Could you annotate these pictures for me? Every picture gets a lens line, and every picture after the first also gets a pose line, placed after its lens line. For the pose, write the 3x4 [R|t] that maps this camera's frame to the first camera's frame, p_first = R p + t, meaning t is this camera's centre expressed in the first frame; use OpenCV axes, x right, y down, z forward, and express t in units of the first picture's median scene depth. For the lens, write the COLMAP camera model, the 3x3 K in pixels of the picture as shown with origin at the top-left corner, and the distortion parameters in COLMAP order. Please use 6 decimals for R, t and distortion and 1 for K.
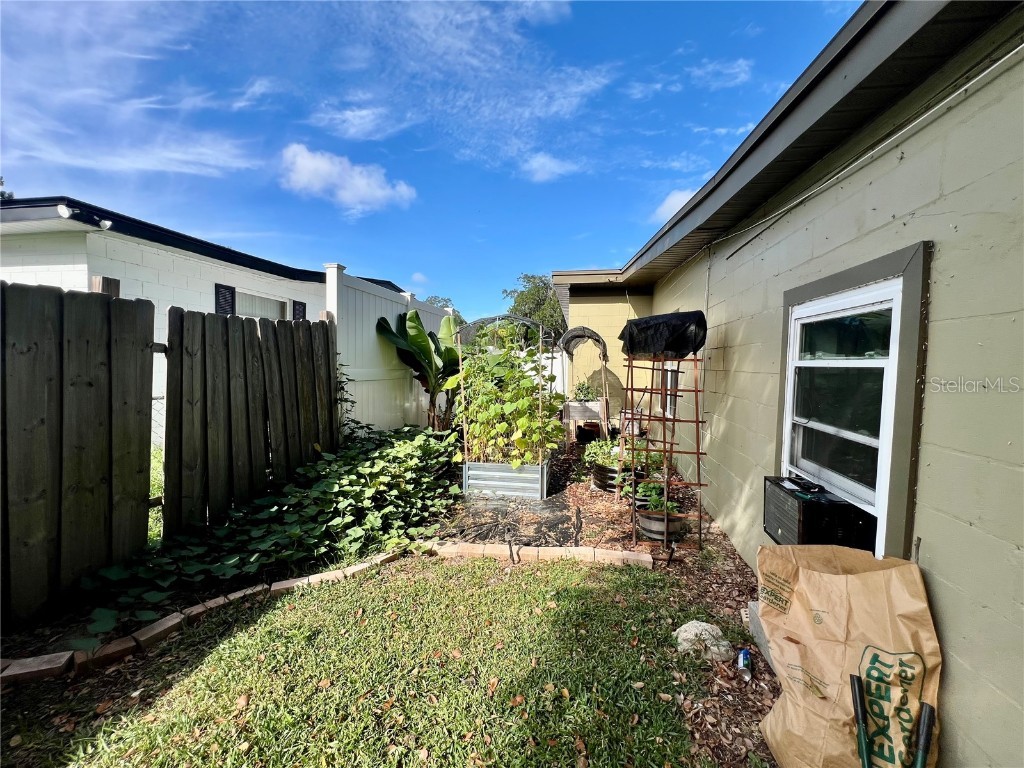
lens RADIAL K [[408.2, 0, 512.0], [0, 408.2, 384.0], [0, 0, 1]] dist [-0.000543, 0.000034]
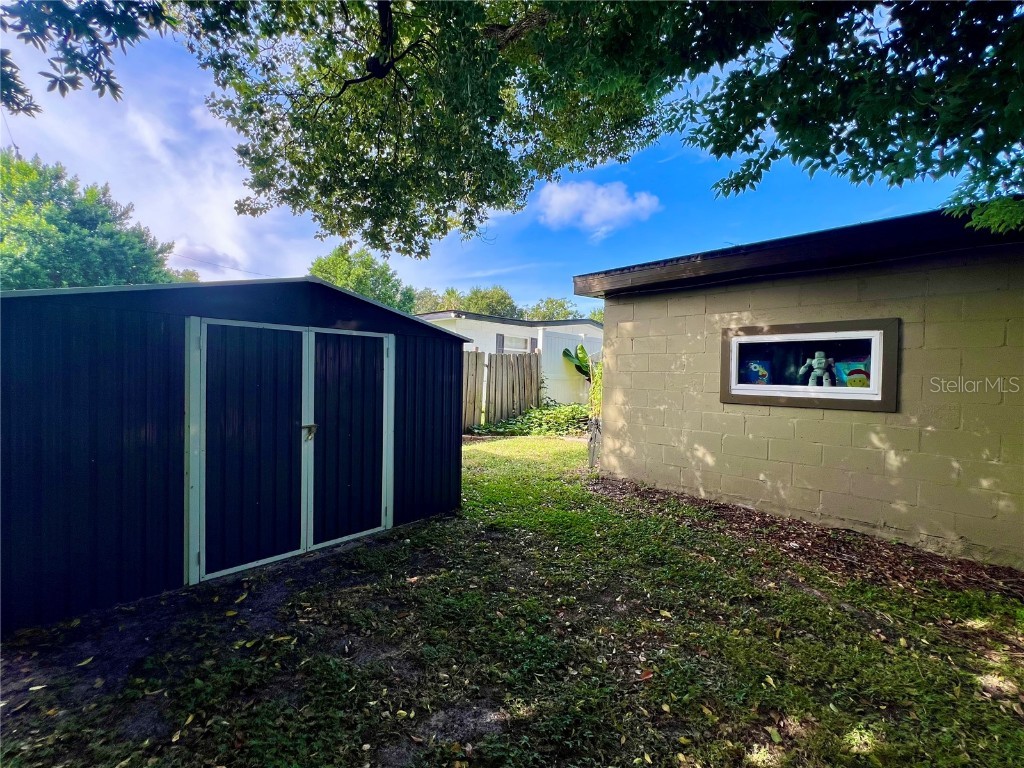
lens RADIAL K [[408.2, 0, 512.0], [0, 408.2, 384.0], [0, 0, 1]] dist [-0.000543, 0.000034]
pose [[0.843930, 0.016293, -0.536207, 0.673249], [-0.029631, 0.999429, -0.016268, 0.066449], [0.535635, 0.029617, 0.843930, -1.030646]]
